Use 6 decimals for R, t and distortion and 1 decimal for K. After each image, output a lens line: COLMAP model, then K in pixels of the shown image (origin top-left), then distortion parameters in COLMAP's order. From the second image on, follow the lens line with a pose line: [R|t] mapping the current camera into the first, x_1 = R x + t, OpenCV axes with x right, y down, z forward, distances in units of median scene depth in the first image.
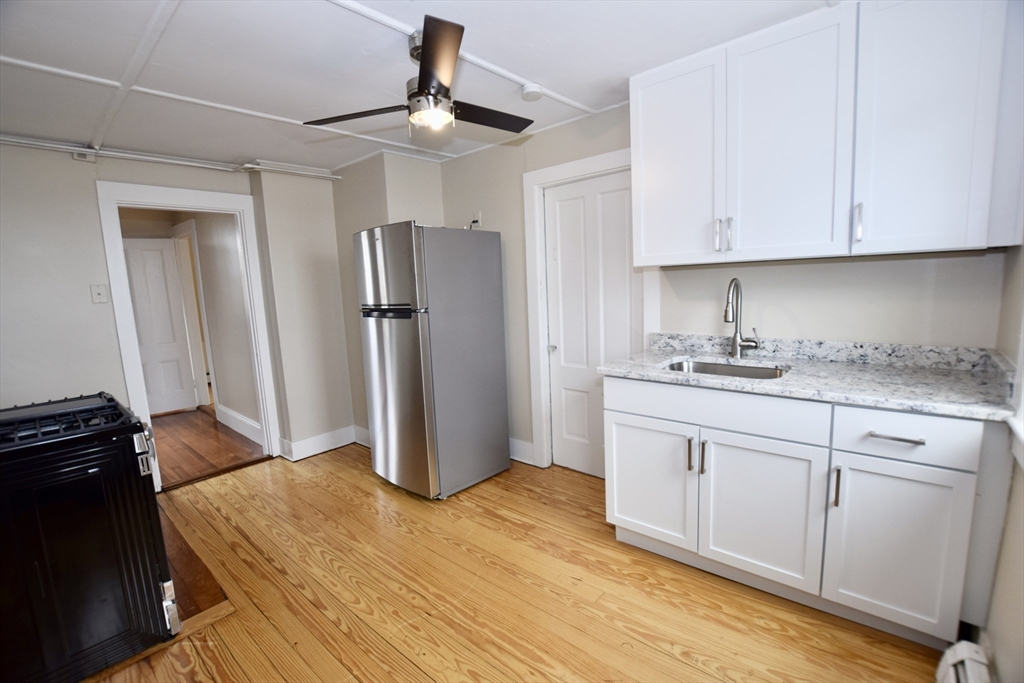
lens RADIAL K [[450.7, 0, 512.6], [0, 450.7, 345.1], [0, 0, 1]] dist [-0.034424, 0.005758]
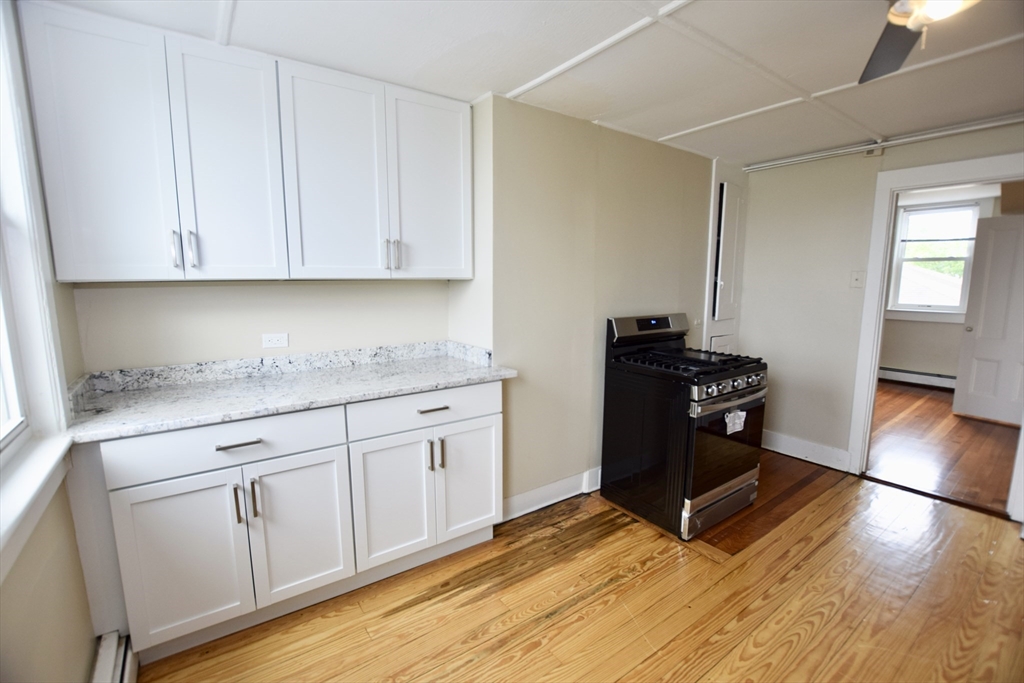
lens RADIAL K [[450.7, 0, 512.6], [0, 450.7, 345.1], [0, 0, 1]] dist [-0.034424, 0.005758]
pose [[-0.227298, 0.185103, -0.956071, 0.482845], [-0.128915, 0.967409, 0.217947, -0.125528], [0.965255, 0.172791, -0.196027, 0.594377]]
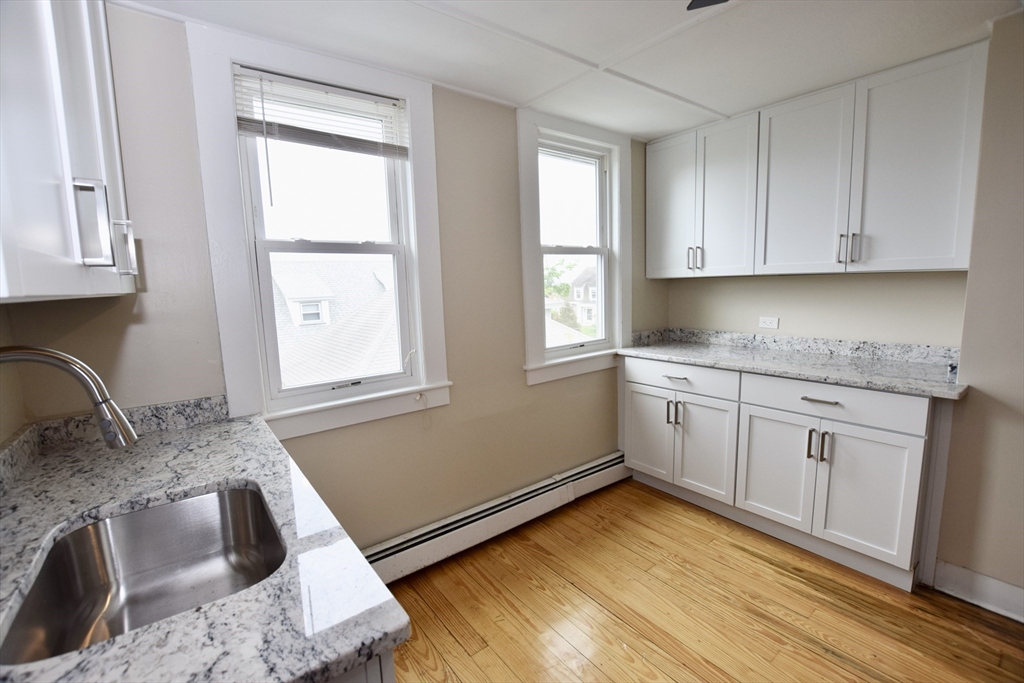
lens RADIAL K [[450.7, 0, 512.6], [0, 450.7, 345.1], [0, 0, 1]] dist [-0.034424, 0.005758]
pose [[-0.977103, 0.048002, 0.207281, 0.053749], [0.103530, 0.958371, 0.266094, -0.210806], [-0.185879, 0.281461, -0.941397, 1.310485]]
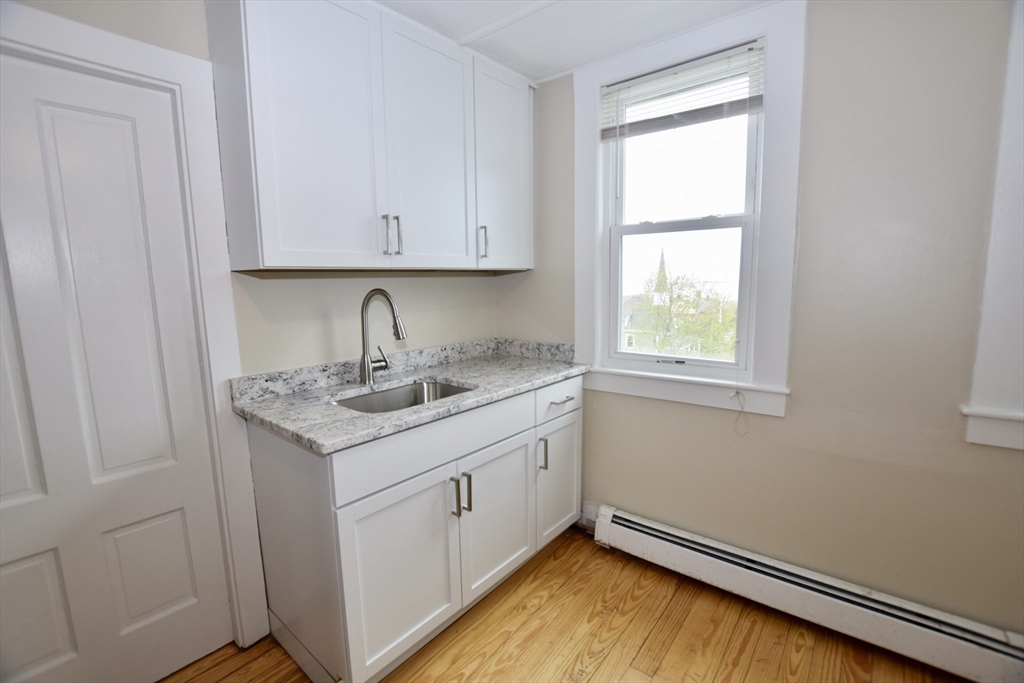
lens RADIAL K [[450.7, 0, 512.6], [0, 450.7, 345.1], [0, 0, 1]] dist [-0.034424, 0.005758]
pose [[-0.027323, -0.091541, 0.995426, -0.382388], [0.162999, 0.982063, 0.094786, -0.088397], [-0.986248, 0.164843, -0.011912, 0.817974]]
